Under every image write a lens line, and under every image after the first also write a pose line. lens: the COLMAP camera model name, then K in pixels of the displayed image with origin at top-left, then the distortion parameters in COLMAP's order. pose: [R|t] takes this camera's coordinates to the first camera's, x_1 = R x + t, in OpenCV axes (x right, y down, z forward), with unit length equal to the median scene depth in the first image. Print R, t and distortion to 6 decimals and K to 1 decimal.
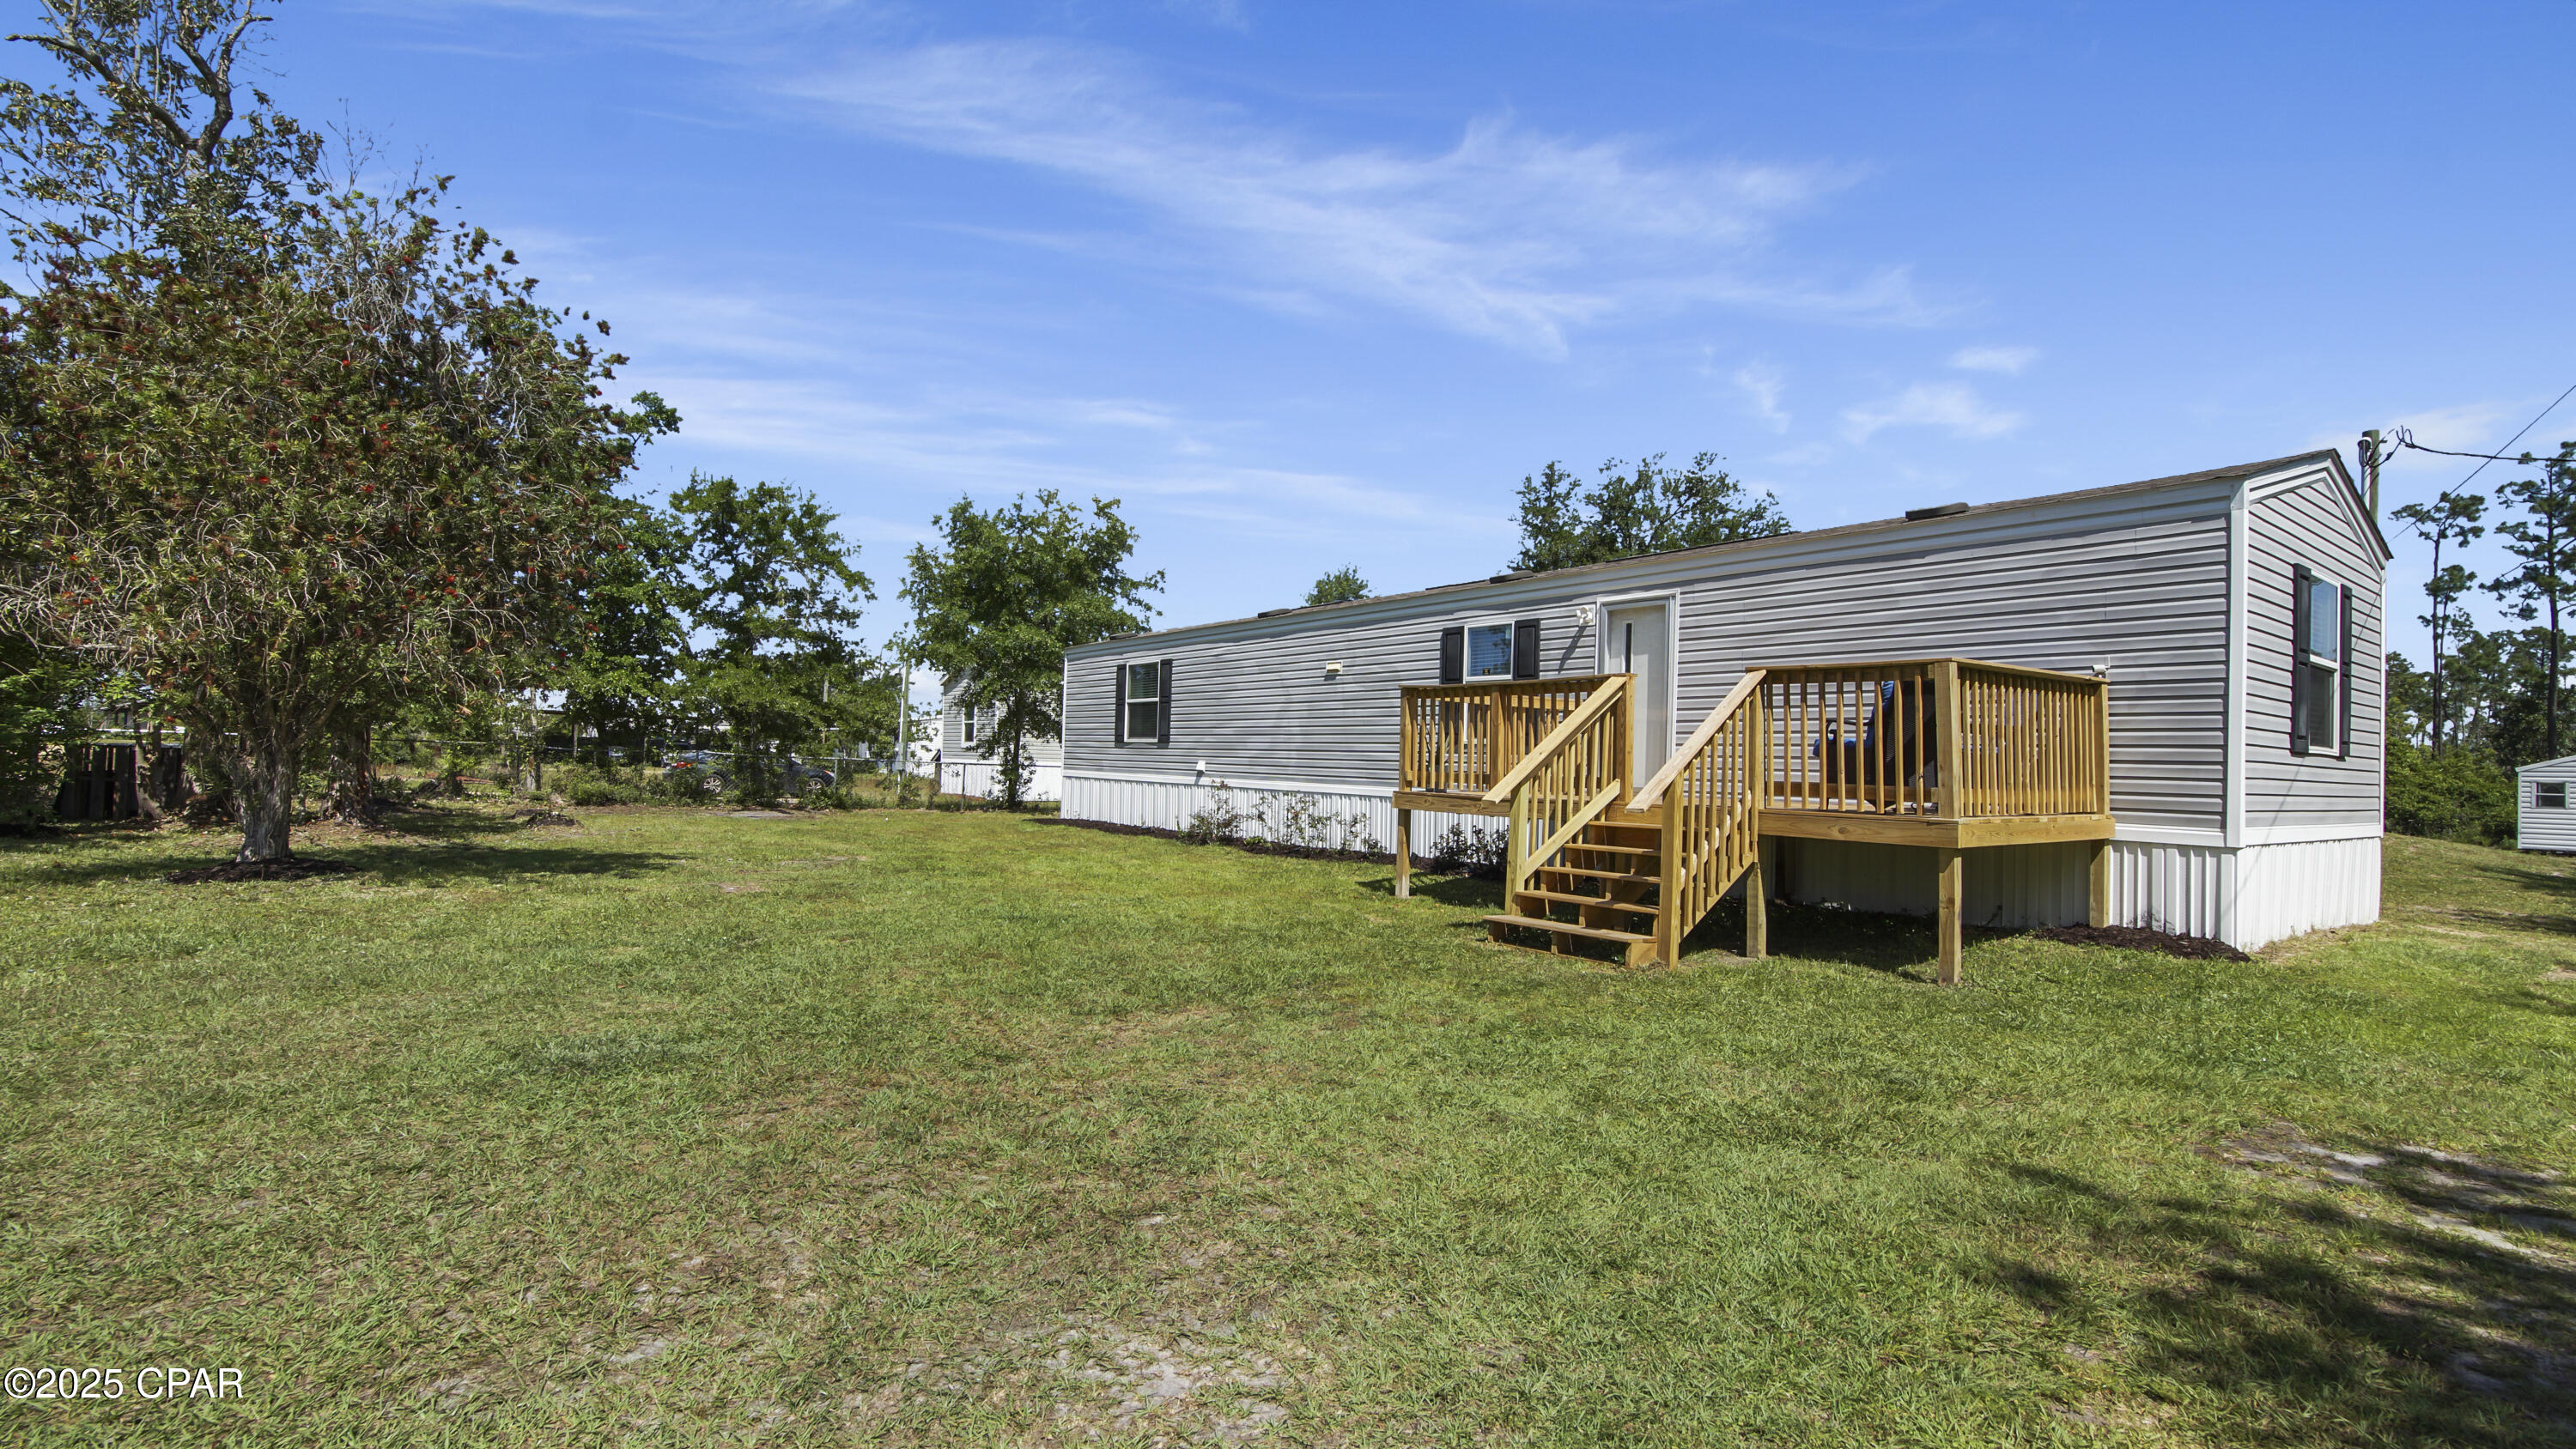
lens RADIAL K [[1135.9, 0, 1275.6], [0, 1135.9, 726.1], [0, 0, 1]] dist [-0.025641, 0.002263]
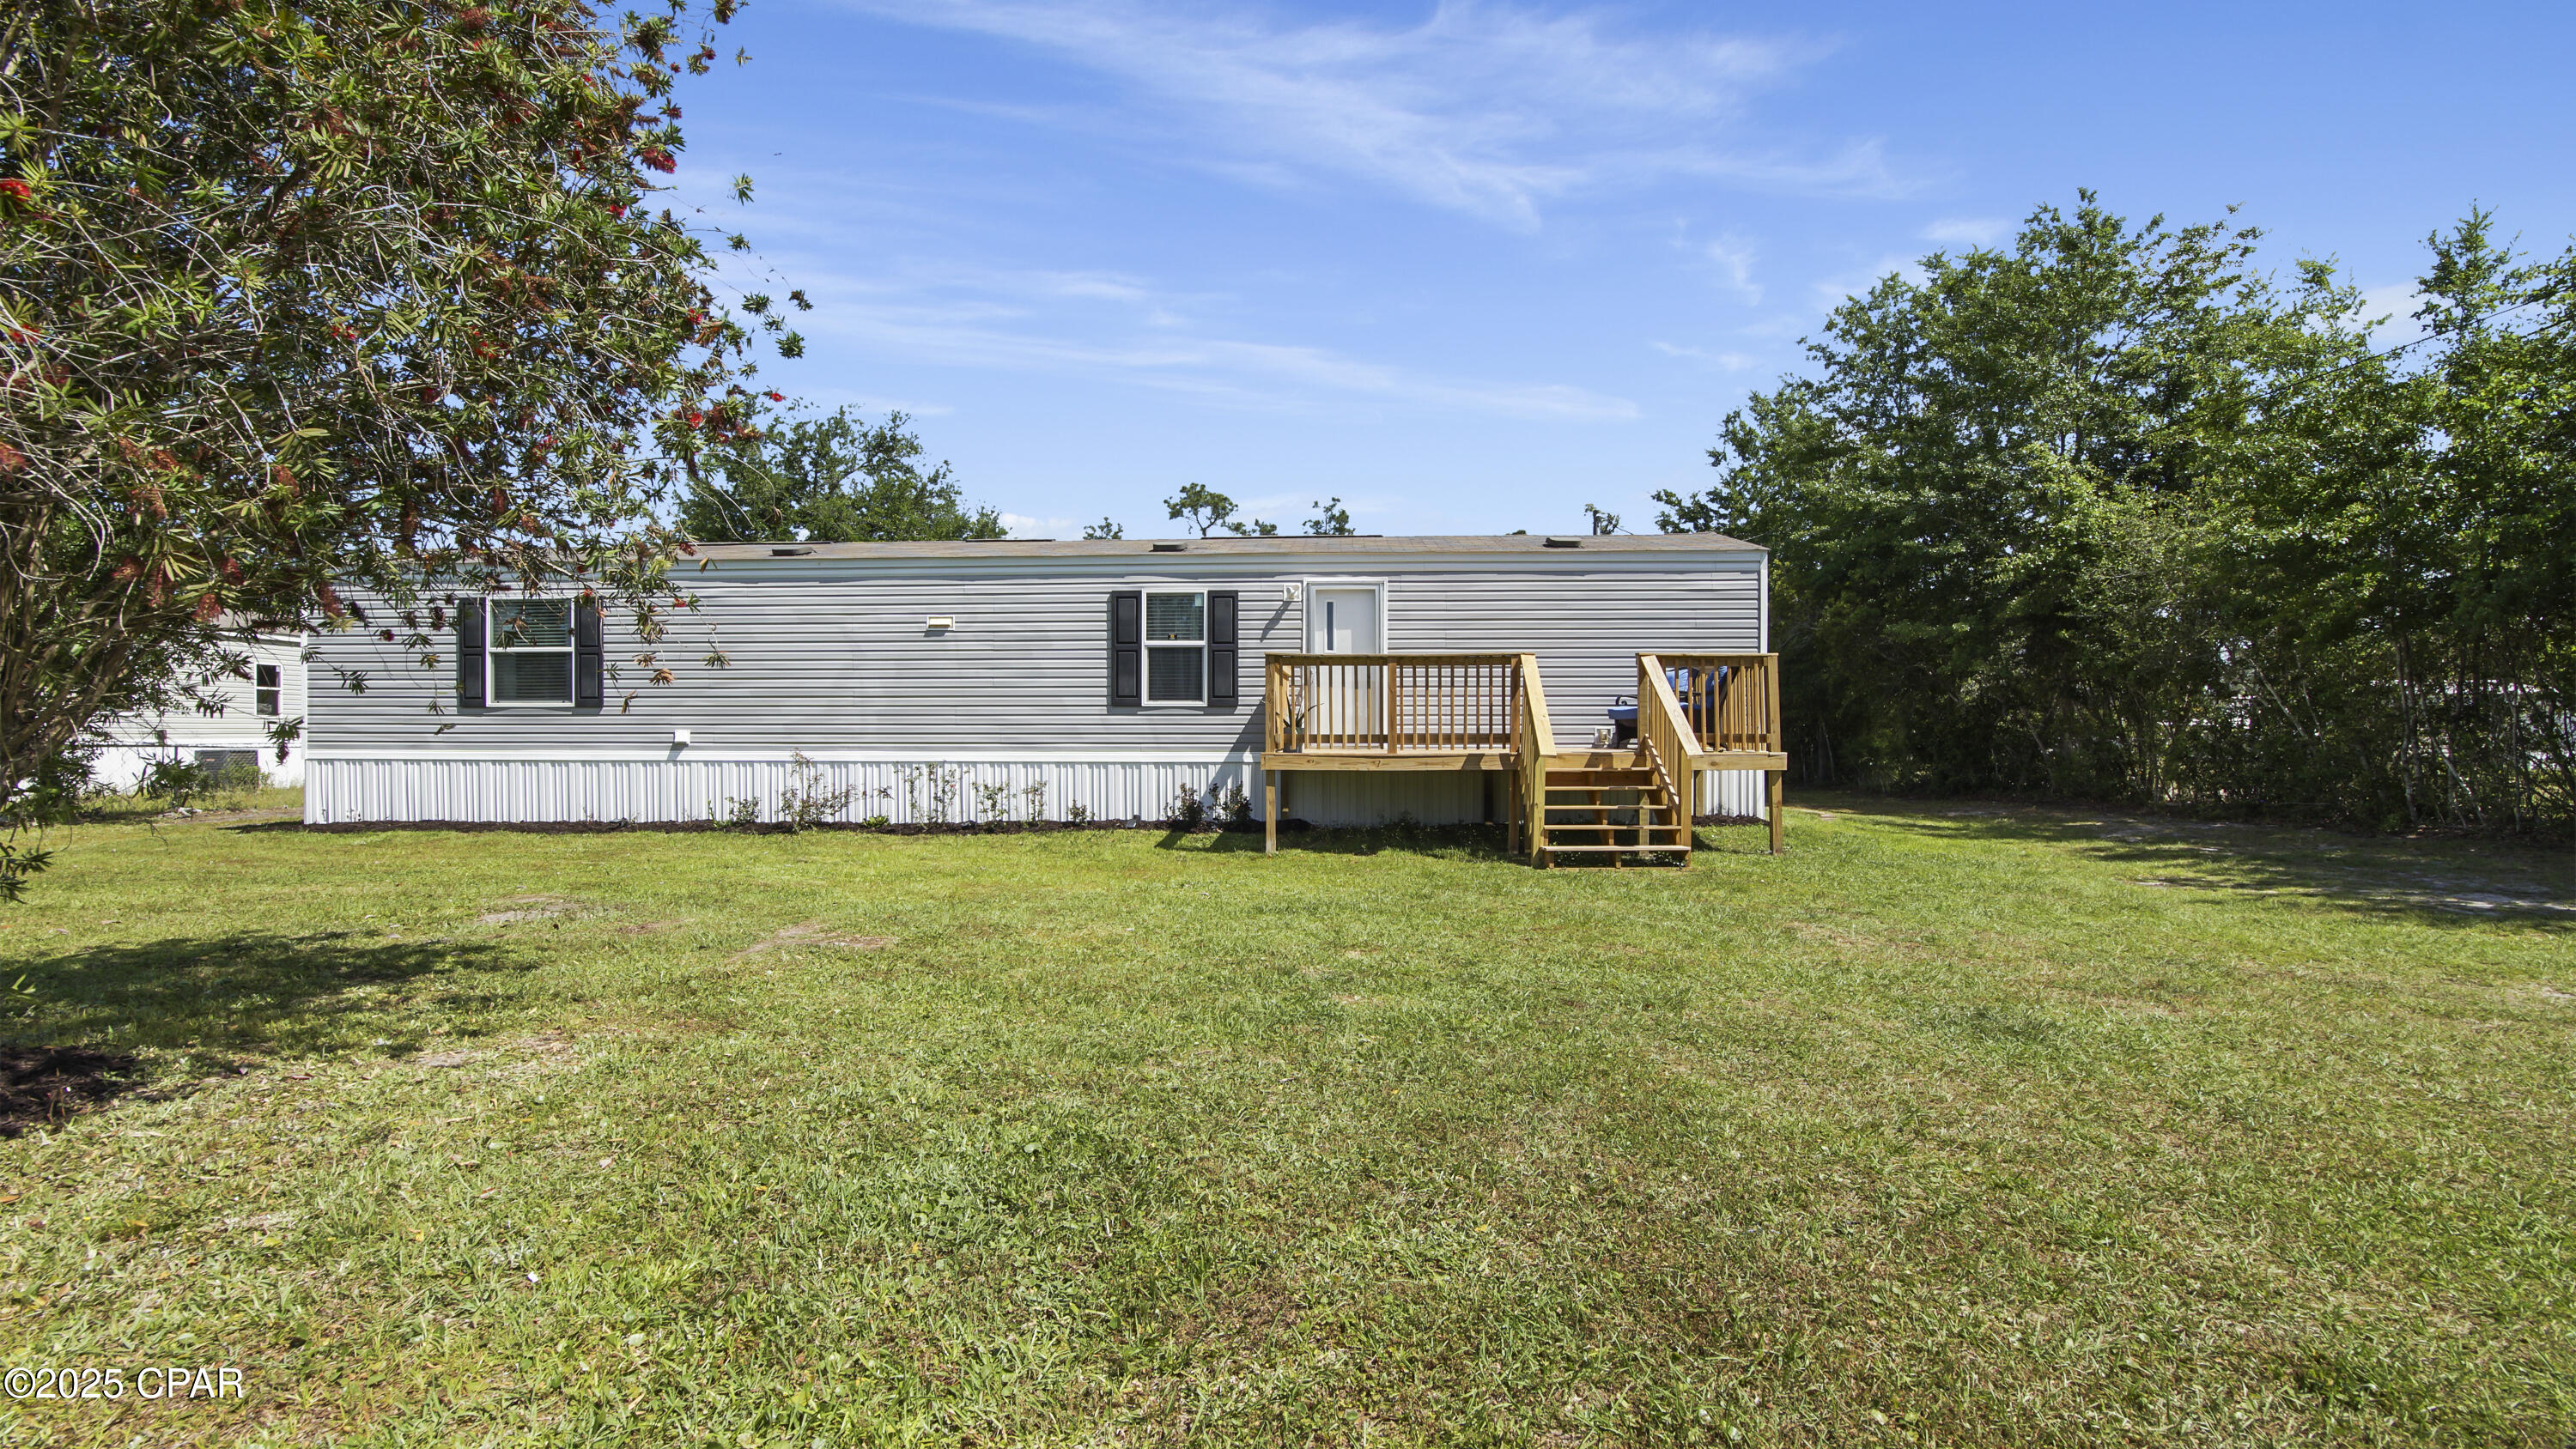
lens RADIAL K [[1135.9, 0, 1263.3], [0, 1135.9, 738.9], [0, 0, 1]] dist [-0.025641, 0.002263]
pose [[0.636799, -0.034680, 0.770249, -0.347259], [-0.006991, 0.998687, 0.050745, -0.004734], [-0.770998, -0.037699, 0.635721, 0.164930]]
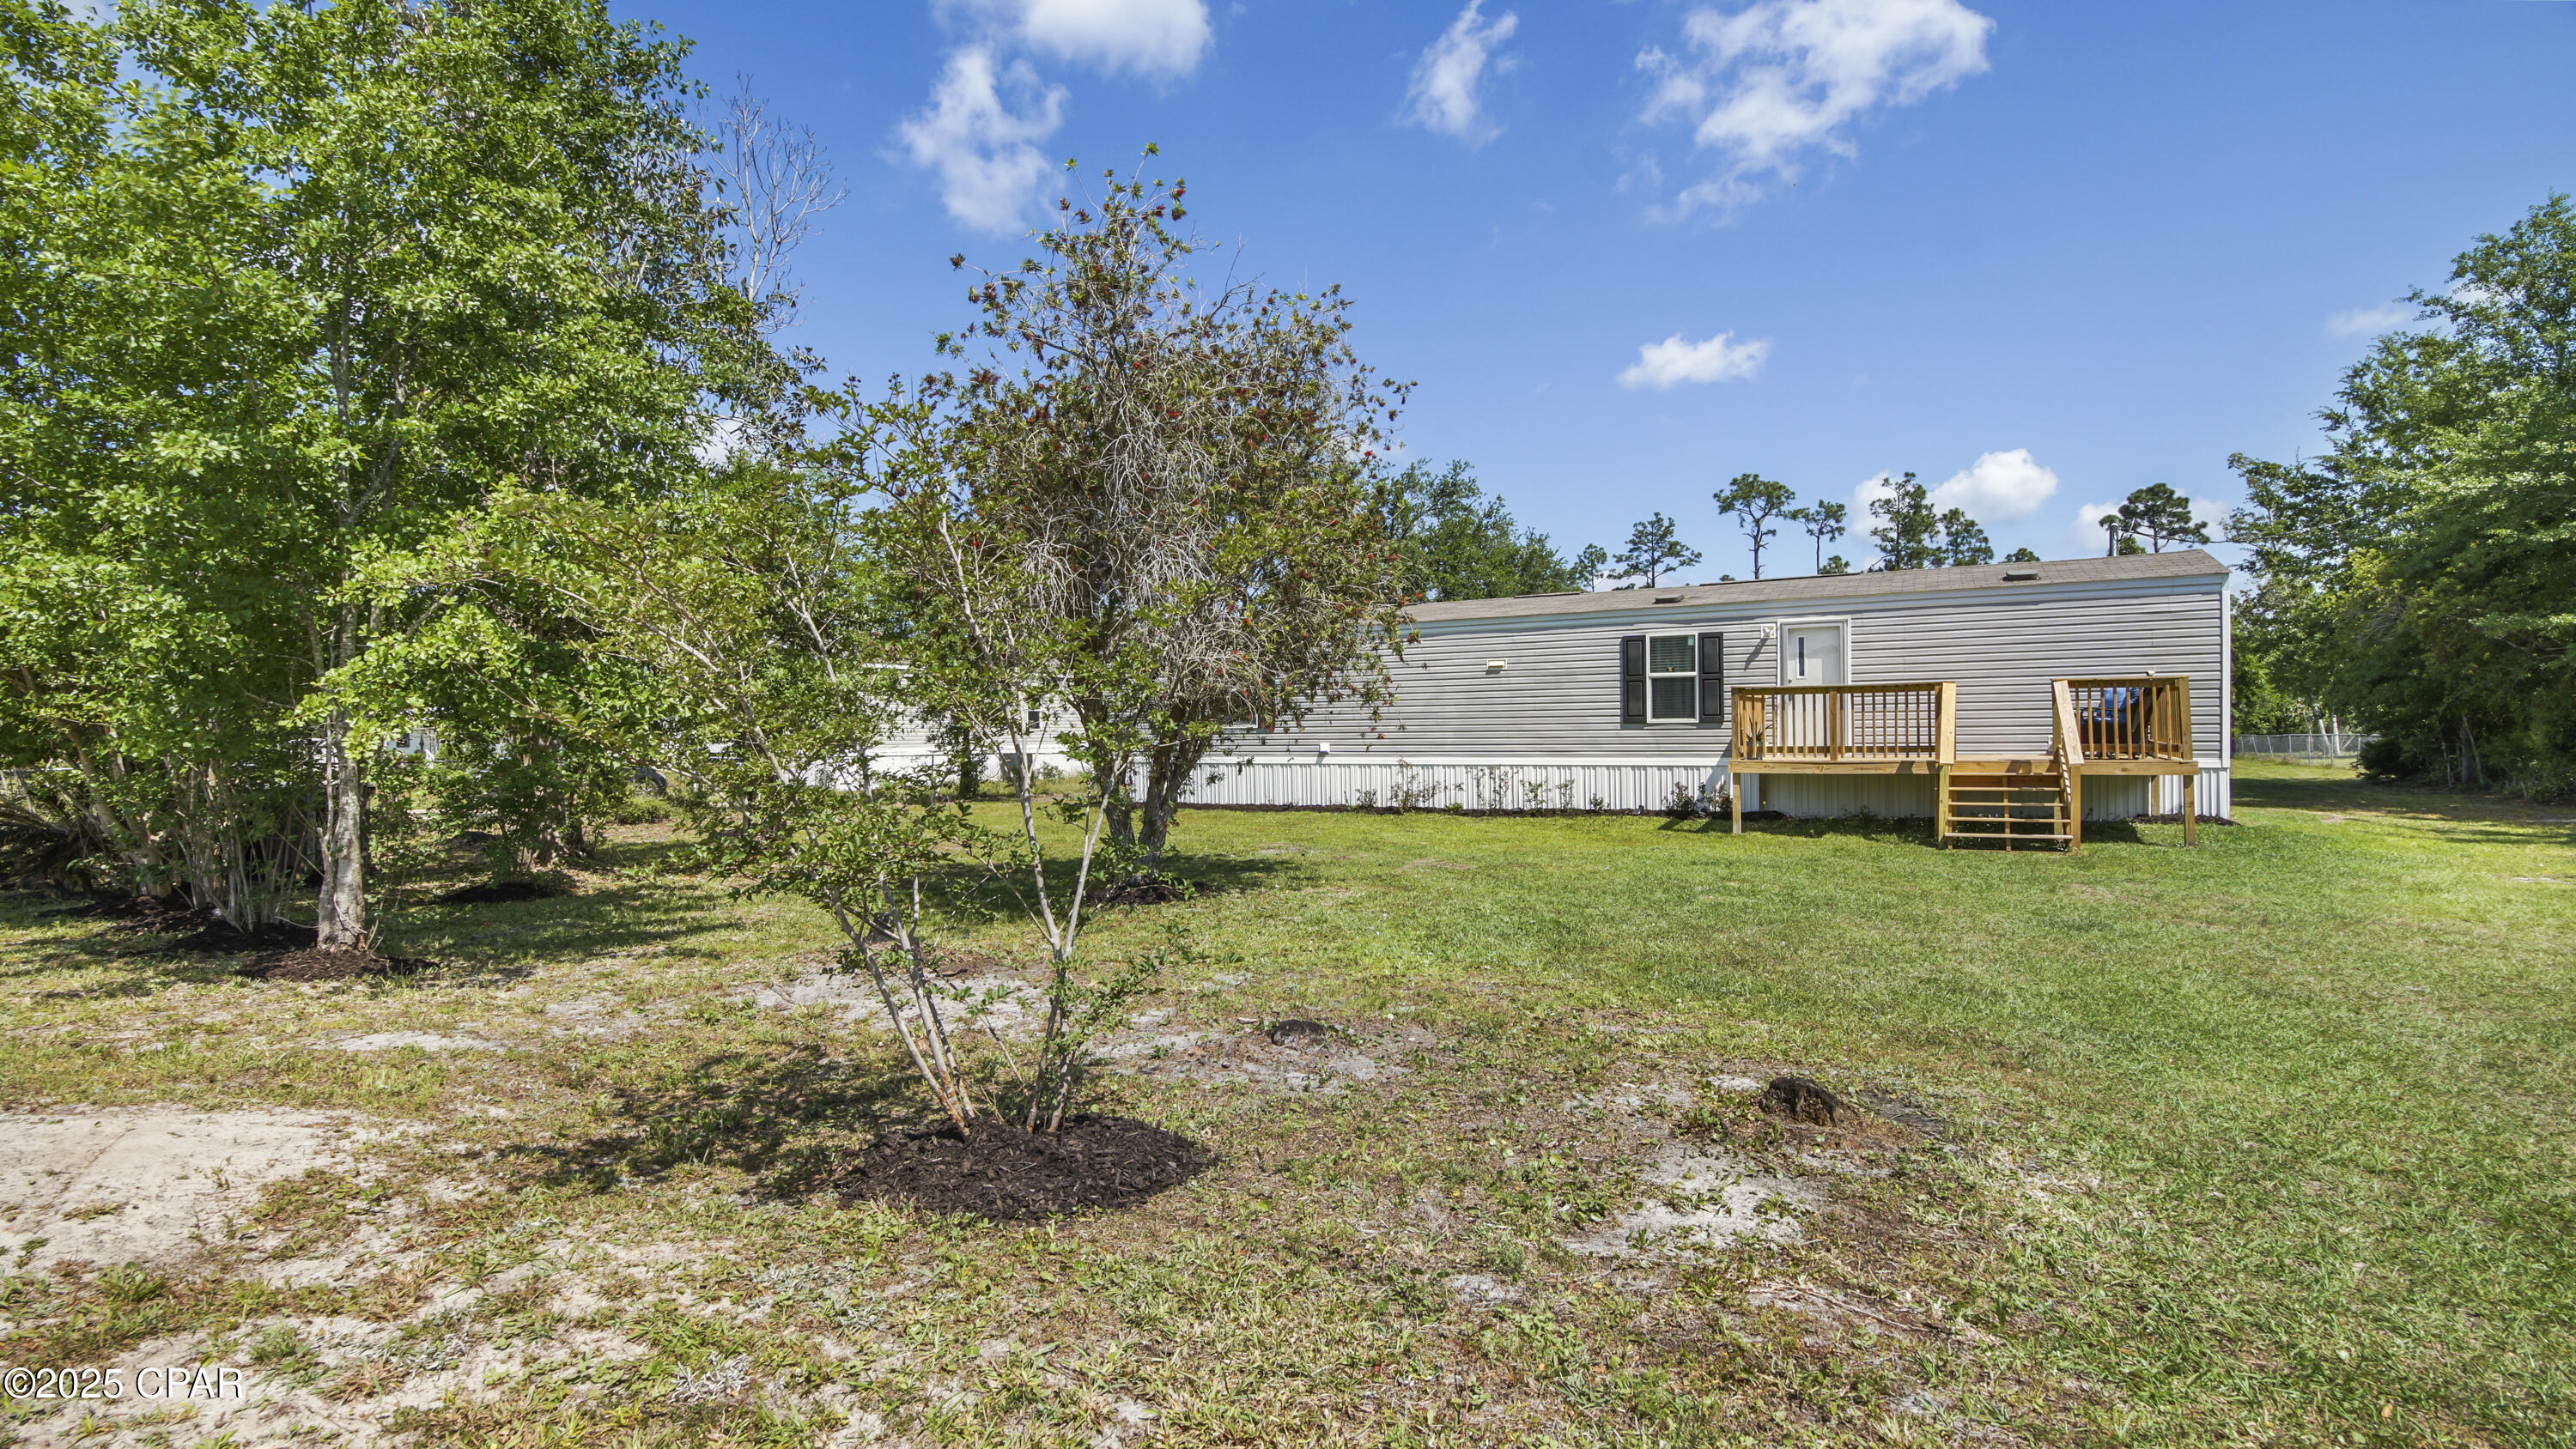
lens RADIAL K [[1135.9, 0, 1288.8], [0, 1135.9, 727.8], [0, 0, 1]] dist [-0.025641, 0.002263]
pose [[0.911920, -0.041400, 0.408275, -0.481719], [0.026815, 0.998783, 0.041386, -0.028452], [-0.409492, -0.026793, 0.911920, -0.031065]]
